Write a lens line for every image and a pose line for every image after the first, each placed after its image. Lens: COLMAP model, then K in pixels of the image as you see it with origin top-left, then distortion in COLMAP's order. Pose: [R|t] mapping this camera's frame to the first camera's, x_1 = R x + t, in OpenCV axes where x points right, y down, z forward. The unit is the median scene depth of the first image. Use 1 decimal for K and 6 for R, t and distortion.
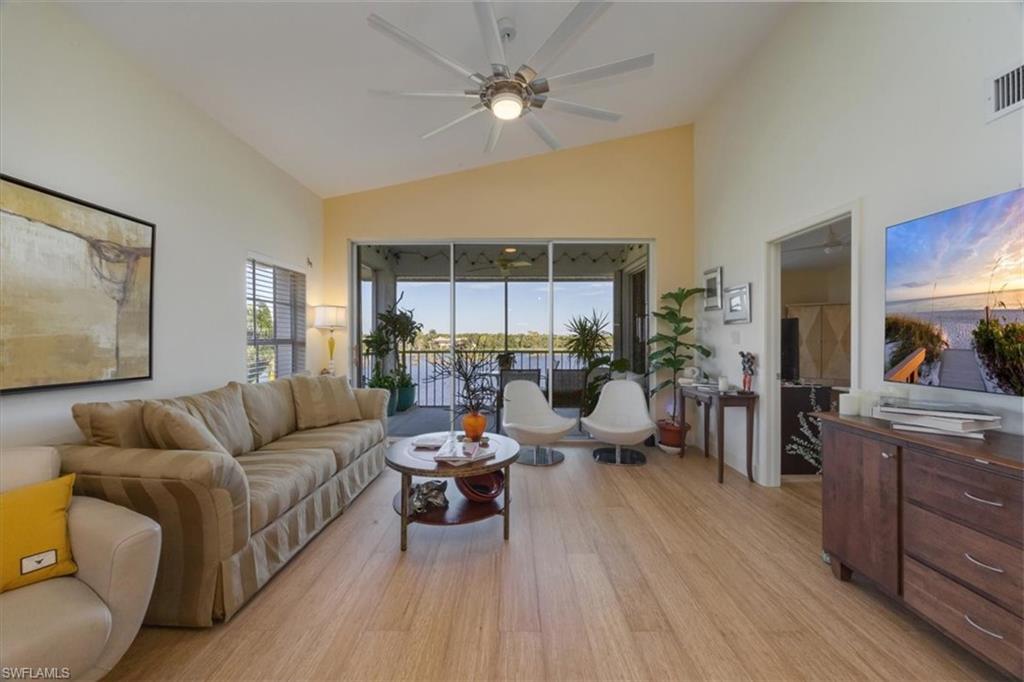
lens RADIAL K [[388.9, 0, 515.8], [0, 388.9, 337.5], [0, 0, 1]] dist [-0.007181, 0.000572]
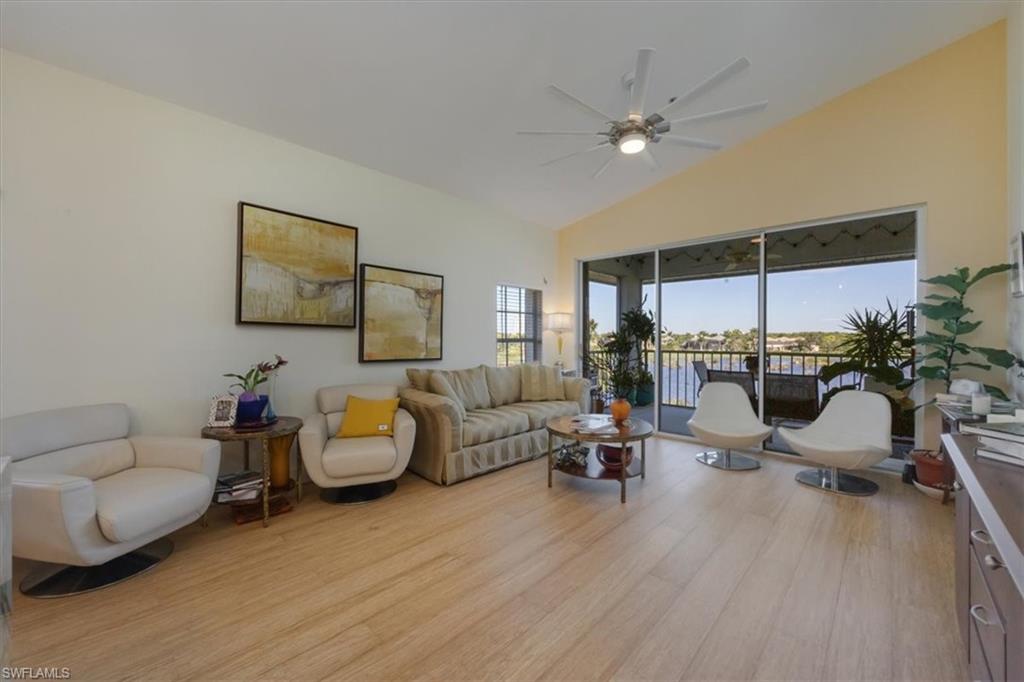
lens RADIAL K [[404.6, 0, 513.5], [0, 404.6, 337.5], [0, 0, 1]] dist [-0.006919, 0.000982]
pose [[0.729326, 0.002113, -0.684163, 0.543429], [-0.001626, 0.999998, 0.001355, -0.001546], [0.684165, 0.000124, 0.729327, -0.151824]]
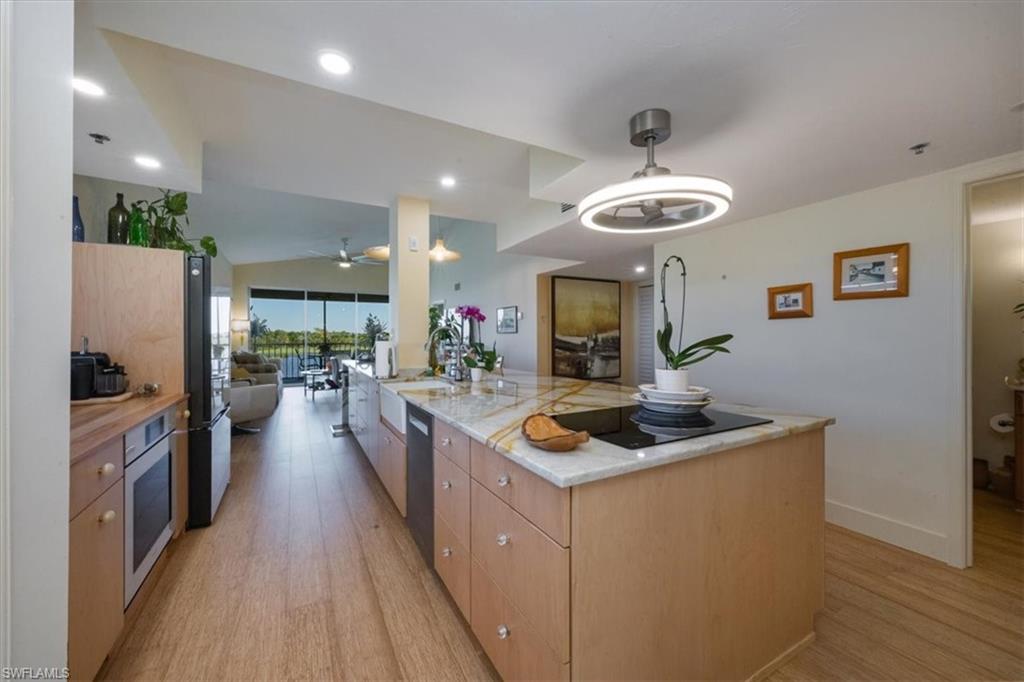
lens RADIAL K [[388.9, 0, 512.2], [0, 388.9, 338.2], [0, 0, 1]] dist [-0.007181, 0.000572]
pose [[0.875953, -0.000387, 0.482396, -0.351389], [-0.003082, 0.999975, 0.006398, -0.003339], [-0.482386, -0.007092, 0.875930, -2.427518]]
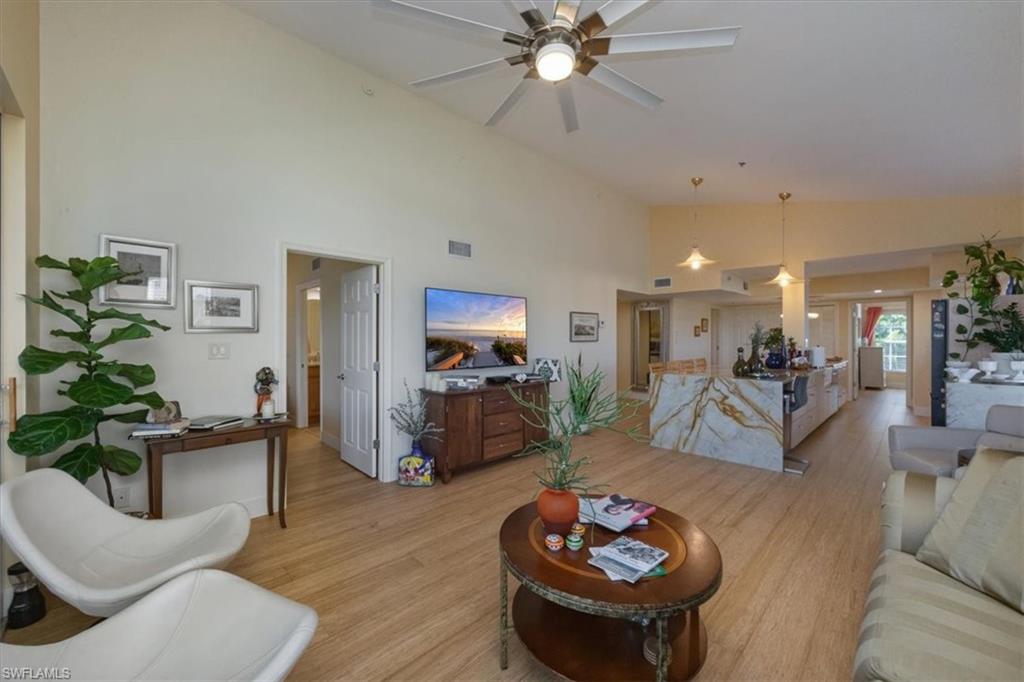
lens RADIAL K [[388.9, 0, 514.9], [0, 388.9, 338.7], [0, 0, 1]] dist [-0.007181, 0.000572]
pose [[-0.688250, 0.001628, 0.725472, -0.518469], [0.001073, 0.999999, -0.001226, -0.032220], [-0.725473, -0.000066, -0.688251, 1.530702]]
